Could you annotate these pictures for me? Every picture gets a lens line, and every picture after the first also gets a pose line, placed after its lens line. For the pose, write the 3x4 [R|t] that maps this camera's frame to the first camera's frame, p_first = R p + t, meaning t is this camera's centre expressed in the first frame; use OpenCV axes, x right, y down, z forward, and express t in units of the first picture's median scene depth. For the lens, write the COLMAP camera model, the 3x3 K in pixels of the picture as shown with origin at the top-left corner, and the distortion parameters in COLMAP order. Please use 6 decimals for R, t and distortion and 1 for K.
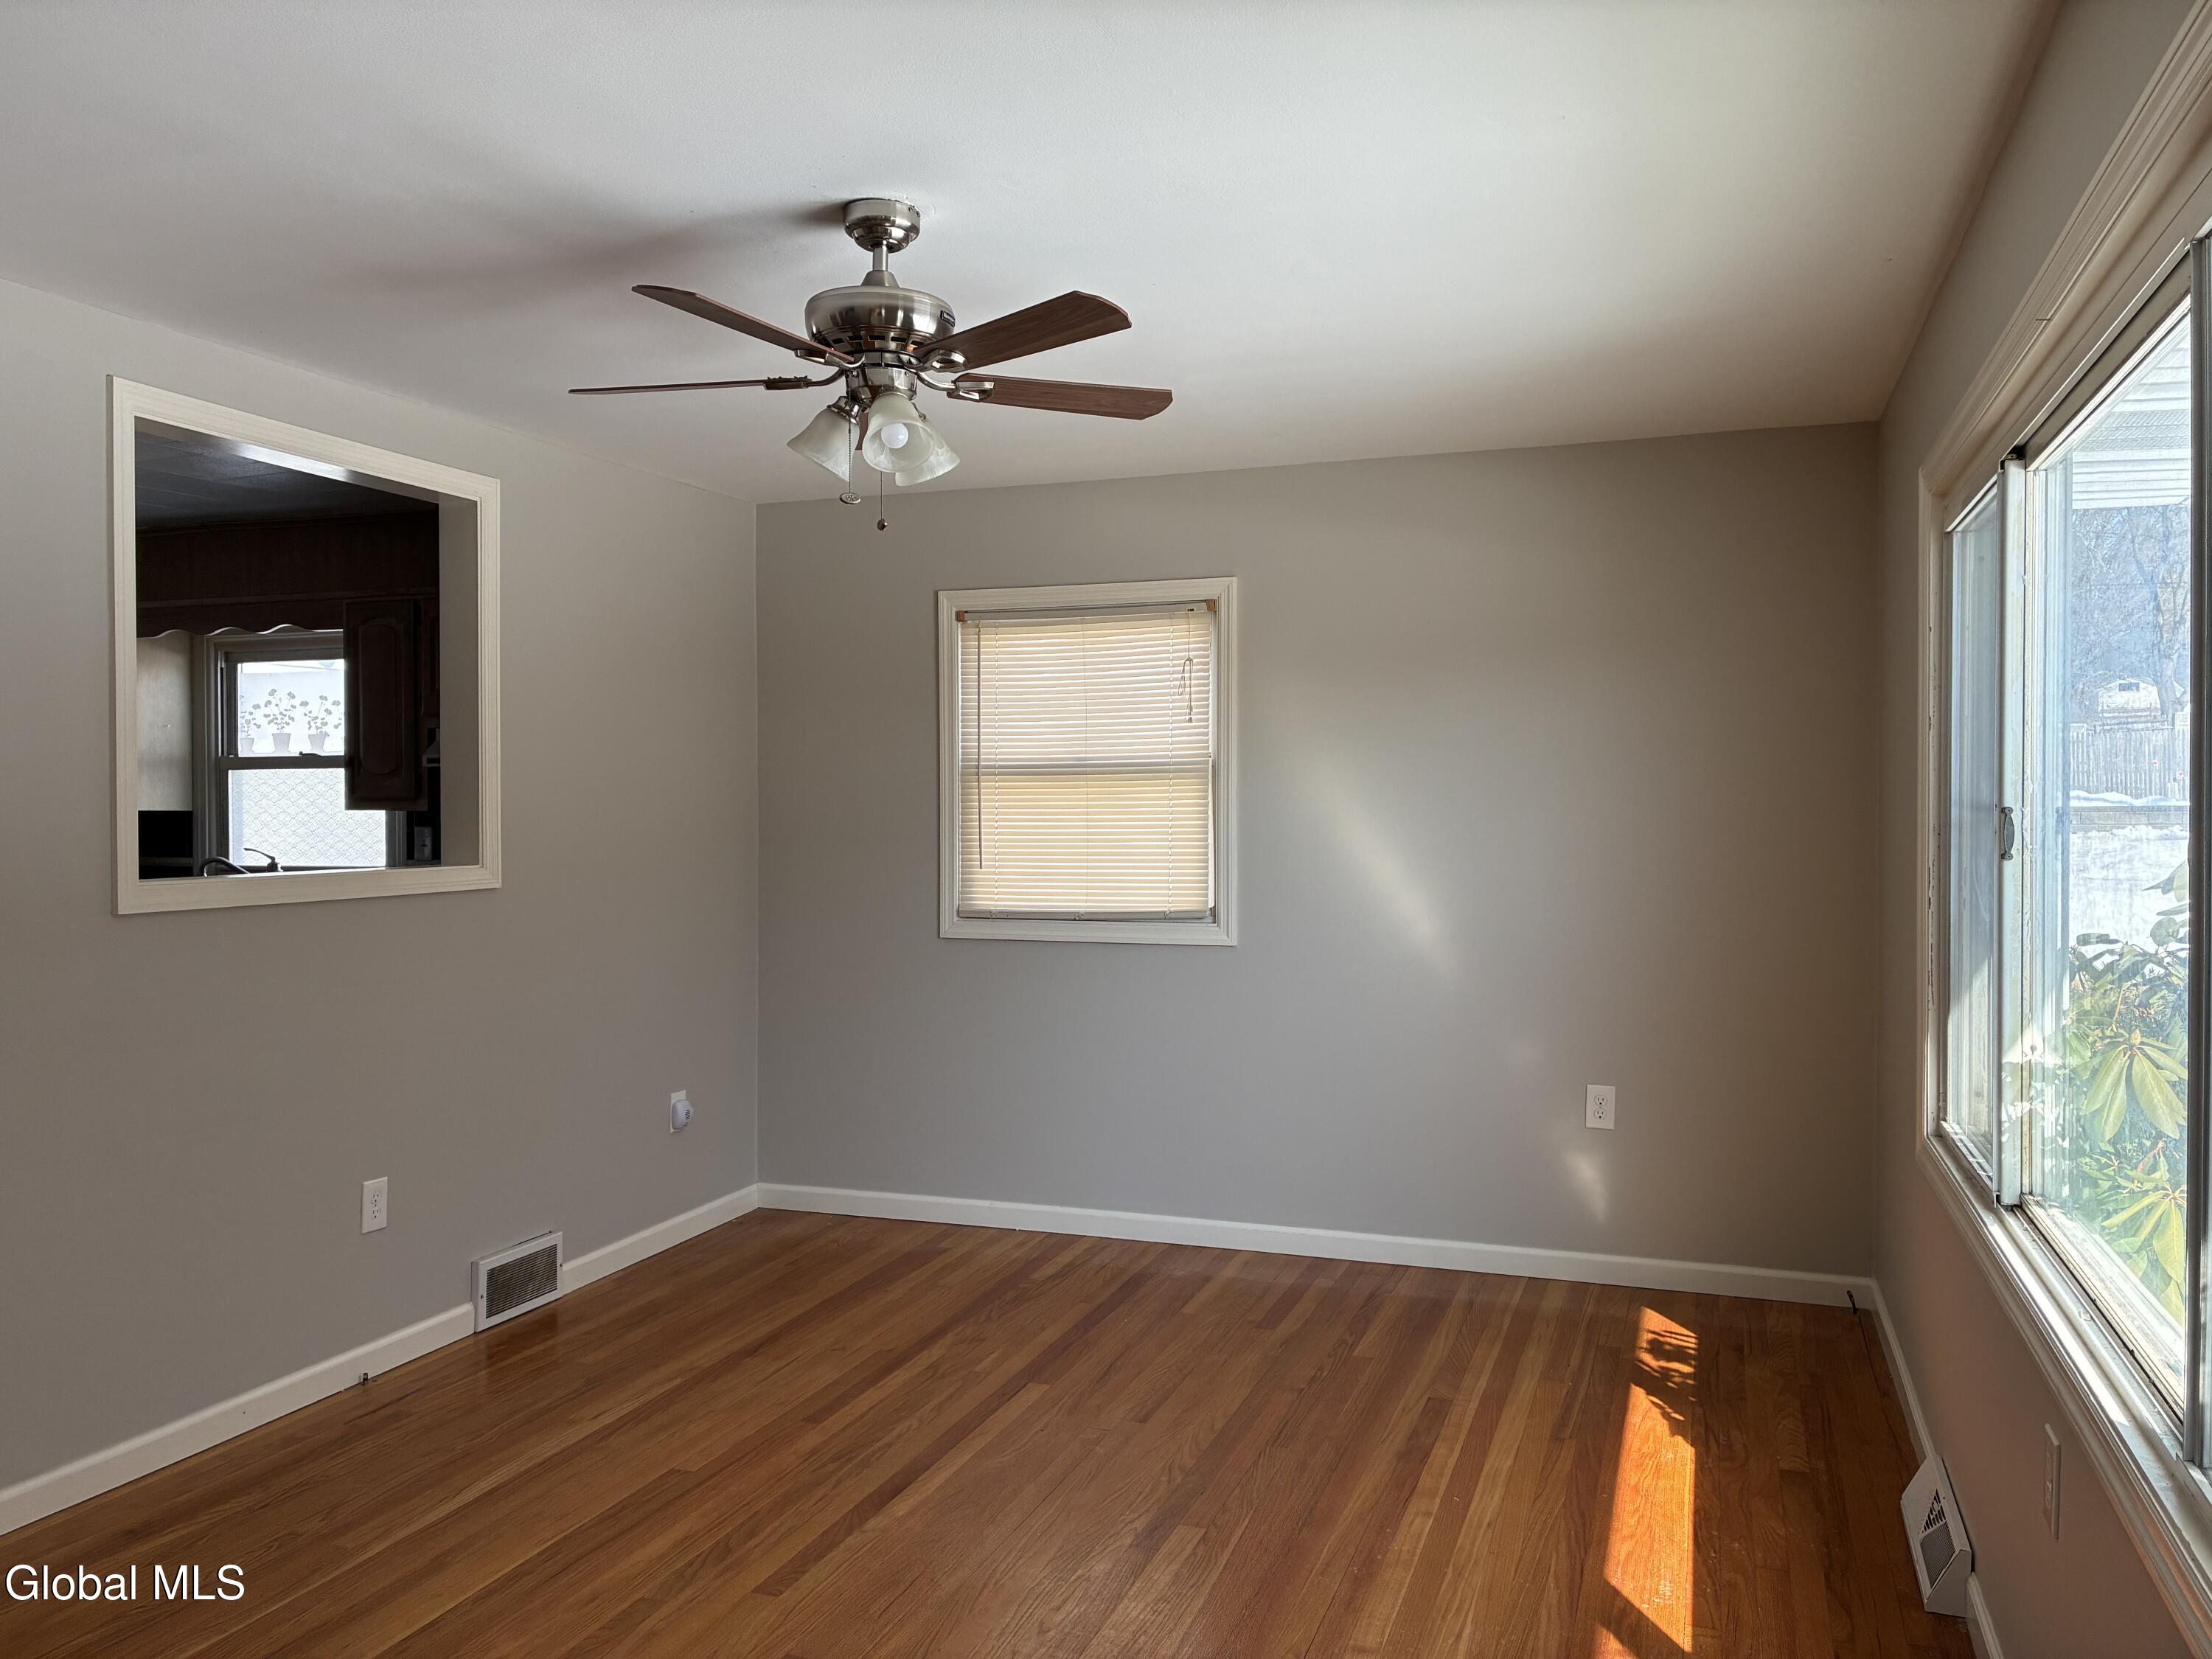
lens RADIAL K [[1678.9, 0, 1123.8], [0, 1678.9, 812.6], [0, 0, 1]] dist [0.060535, -0.063623]
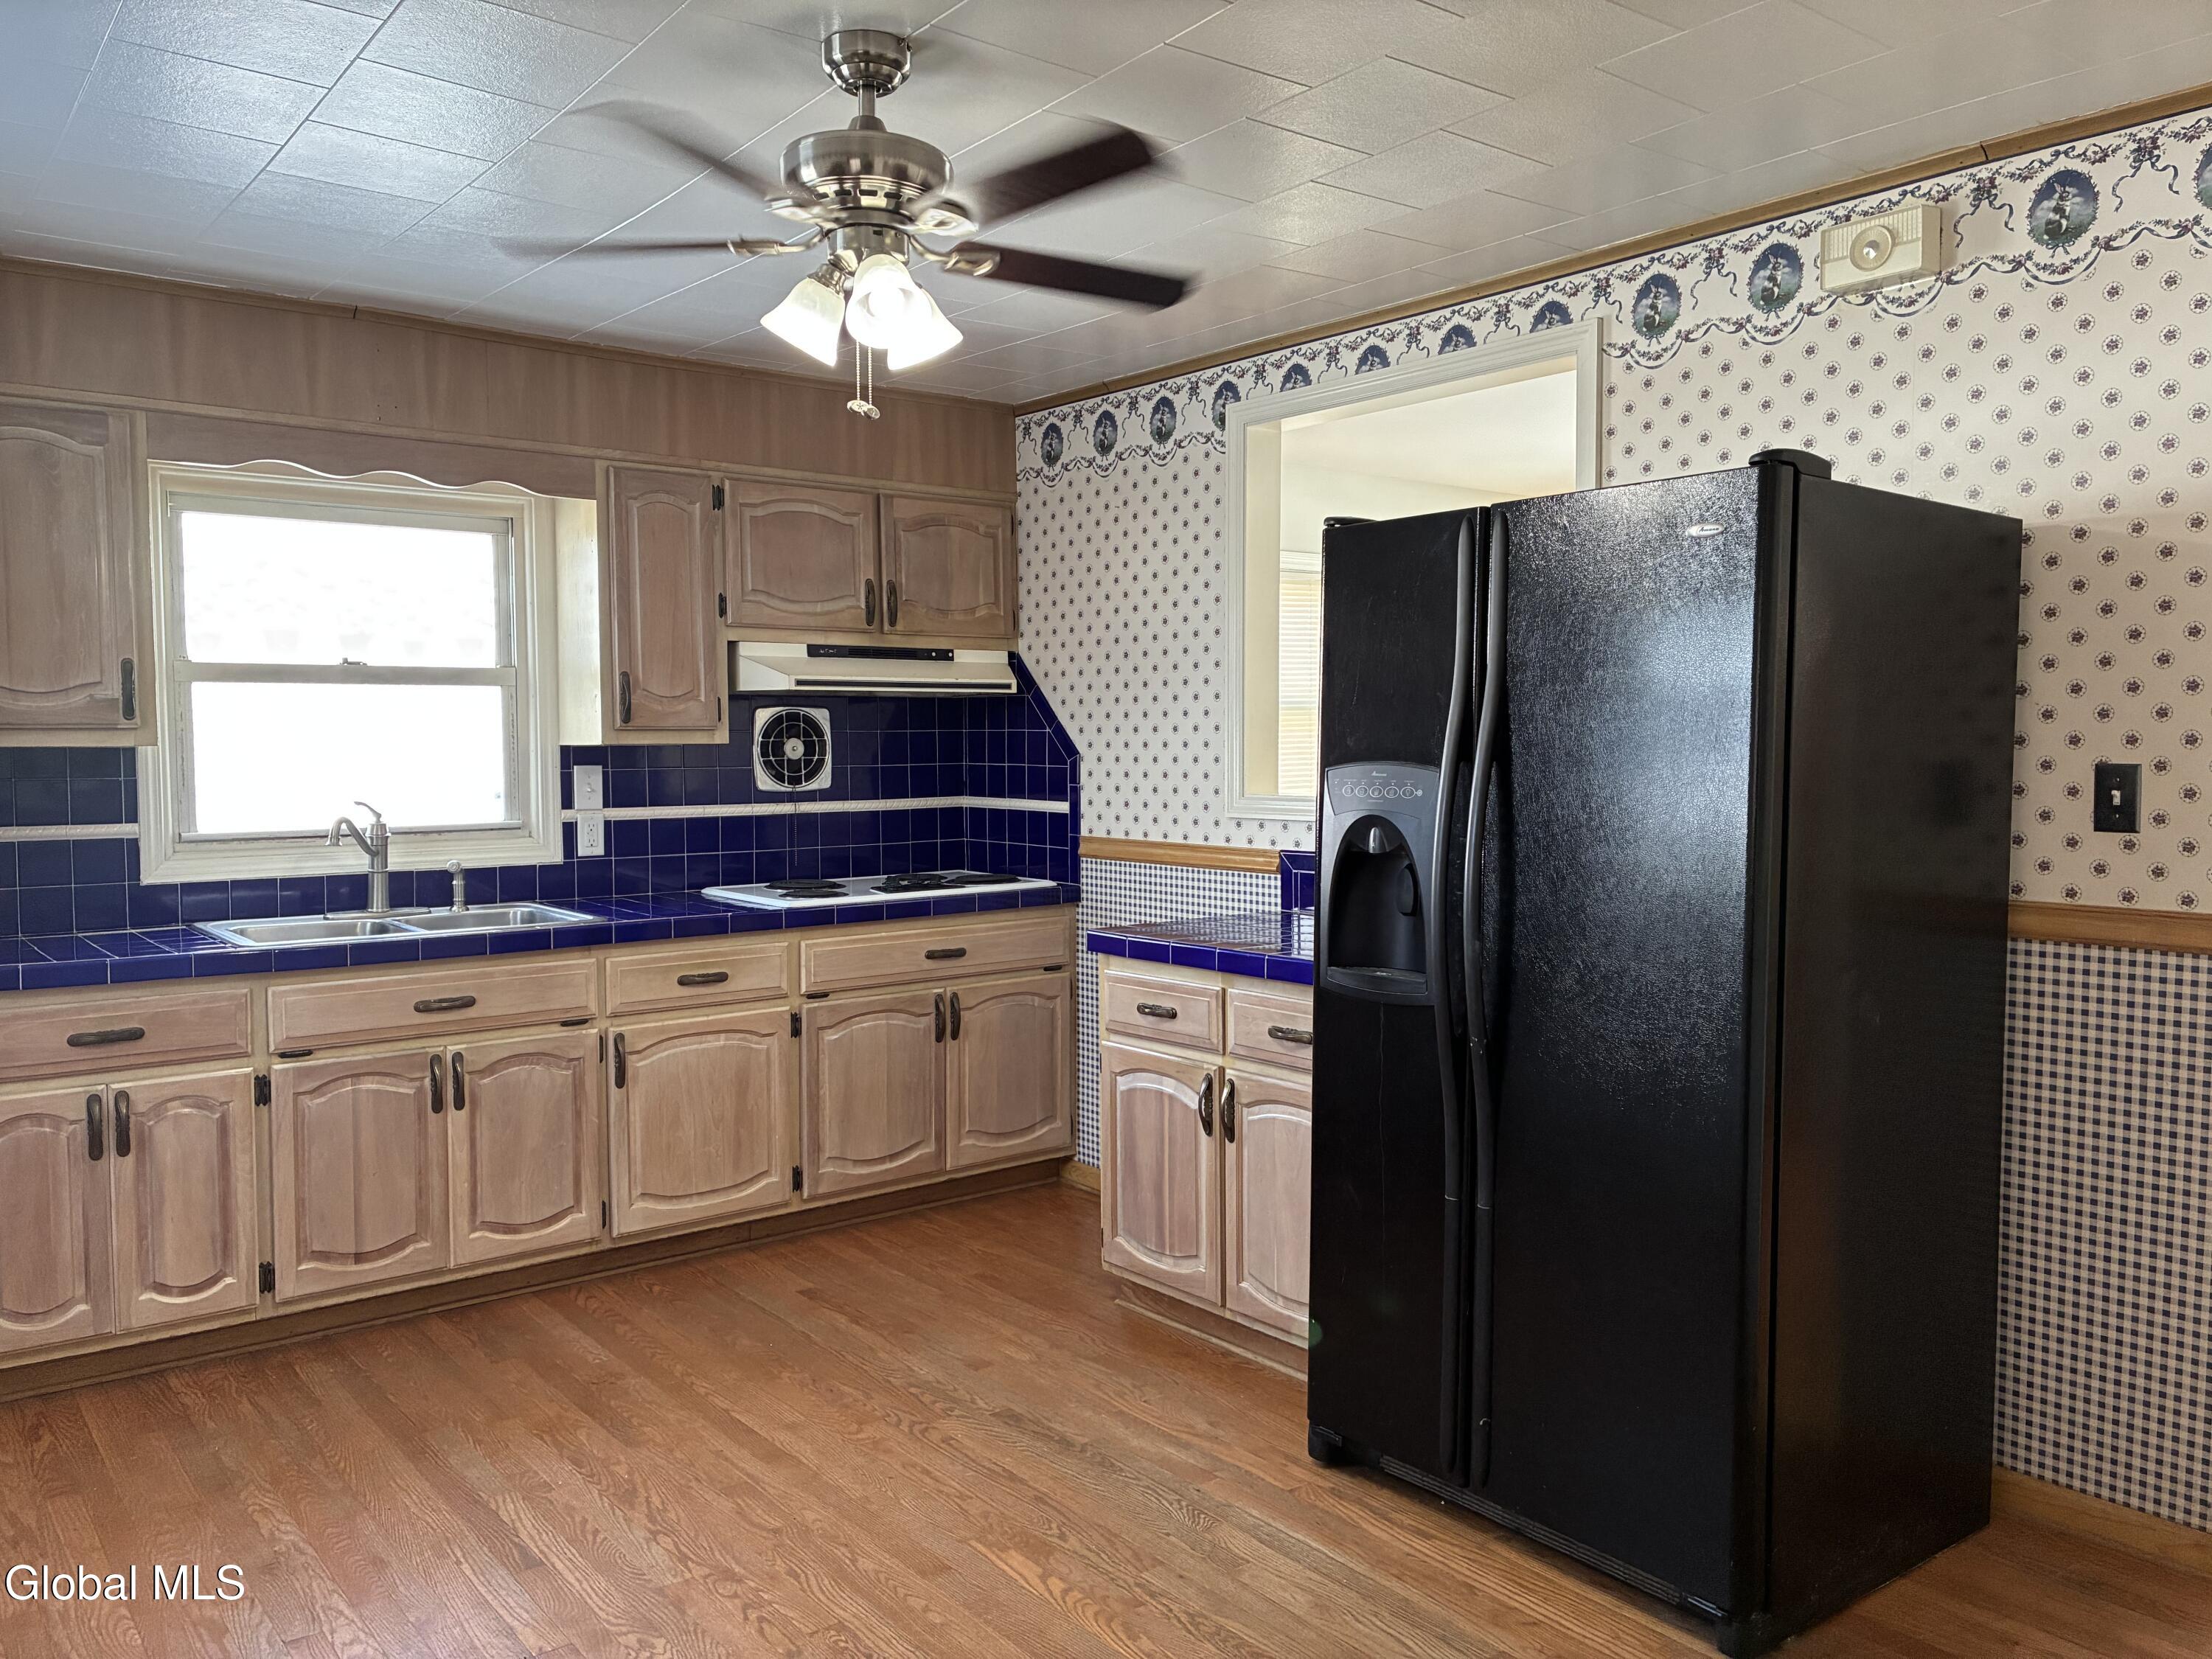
lens RADIAL K [[1678.9, 0, 1096.9], [0, 1678.9, 826.5], [0, 0, 1]] dist [0.060535, -0.063623]
pose [[0.537524, -0.044161, 0.842092, -0.879980], [0.005486, 0.998790, 0.048877, -0.000911], [-0.843231, -0.021653, 0.537115, 0.380571]]
